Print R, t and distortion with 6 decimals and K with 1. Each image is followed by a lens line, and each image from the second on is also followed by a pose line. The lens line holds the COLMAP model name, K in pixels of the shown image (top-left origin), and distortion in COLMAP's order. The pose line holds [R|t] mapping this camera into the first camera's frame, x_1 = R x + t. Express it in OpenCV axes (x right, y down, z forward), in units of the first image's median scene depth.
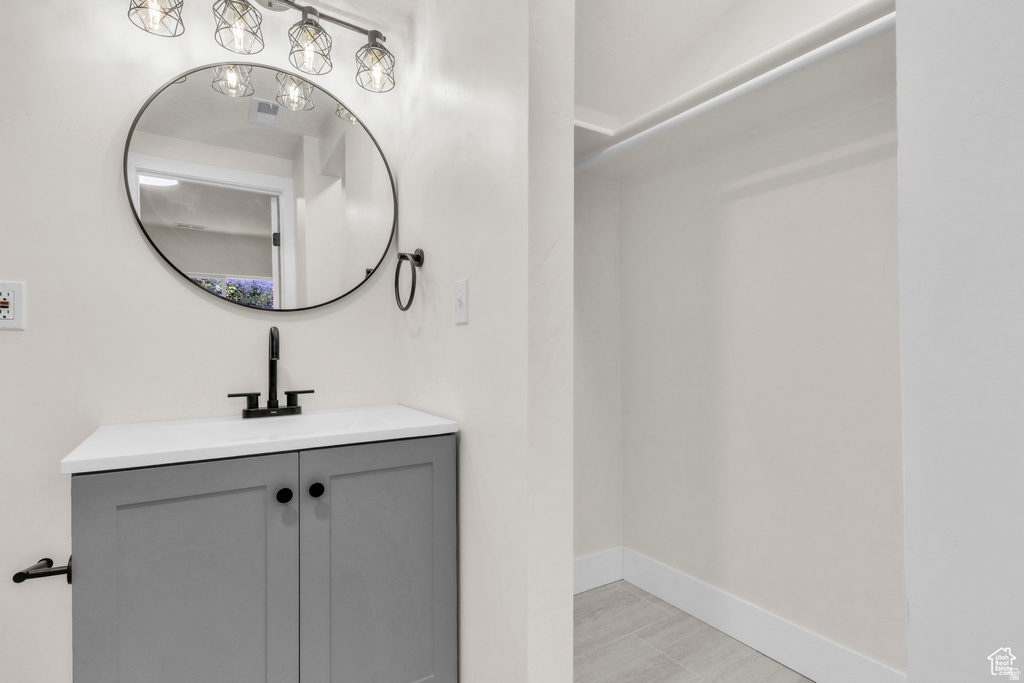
lens RADIAL K [[512.5, 0, 529.2], [0, 512.5, 352.1], [0, 0, 1]] dist [0.002689, -0.000243]
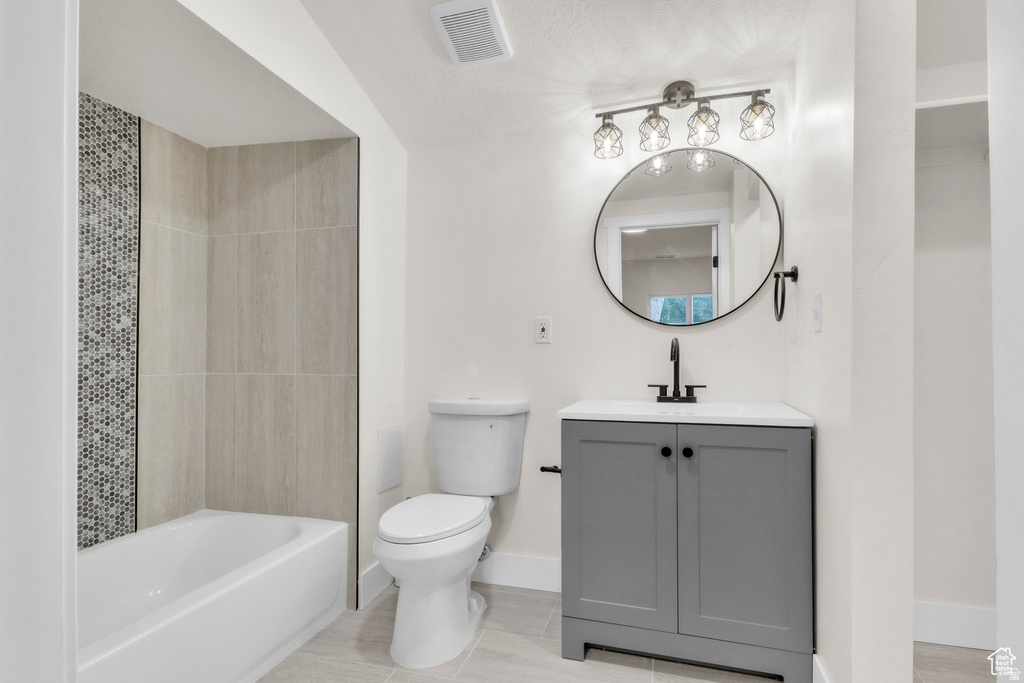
lens RADIAL K [[512.5, 0, 529.2], [0, 512.5, 352.1], [0, 0, 1]] dist [0.002689, -0.000243]
pose [[0.649705, -0.003796, -0.760177, 0.290936], [-0.007227, 0.999911, -0.011170, 0.007119], [0.760152, 0.012751, 0.649620, -0.201304]]
